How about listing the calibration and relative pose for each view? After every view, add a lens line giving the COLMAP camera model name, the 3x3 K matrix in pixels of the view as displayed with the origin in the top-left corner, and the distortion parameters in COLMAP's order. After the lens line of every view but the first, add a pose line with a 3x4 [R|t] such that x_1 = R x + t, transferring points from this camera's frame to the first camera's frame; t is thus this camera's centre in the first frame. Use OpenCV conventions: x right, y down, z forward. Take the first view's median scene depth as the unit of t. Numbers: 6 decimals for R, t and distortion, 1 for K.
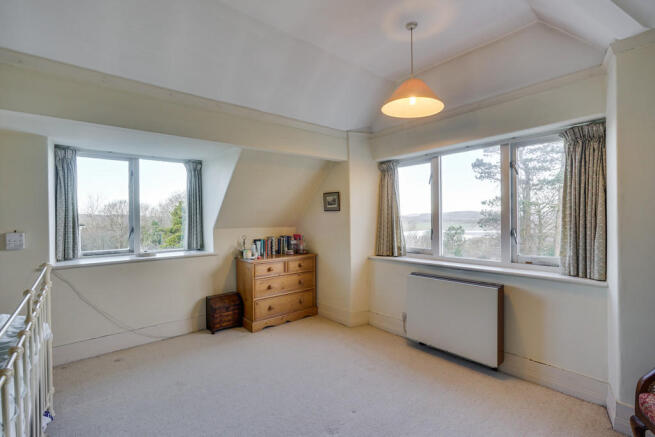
lens RADIAL K [[300.6, 0, 327.5], [0, 300.6, 218.5], [0, 0, 1]] dist [0.000097, 0.000065]
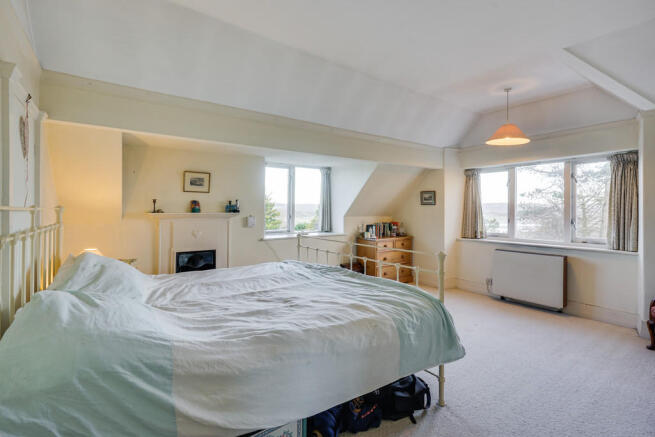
lens RADIAL K [[306.8, 0, 326.9], [0, 306.8, 207.3], [0, 0, 1]] dist [0.000705, -0.000241]
pose [[0.996650, 0.012690, -0.080797, -0.352224], [-0.013074, 0.999906, -0.004229, -0.001678], [0.080736, 0.005271, 0.996722, -0.453502]]
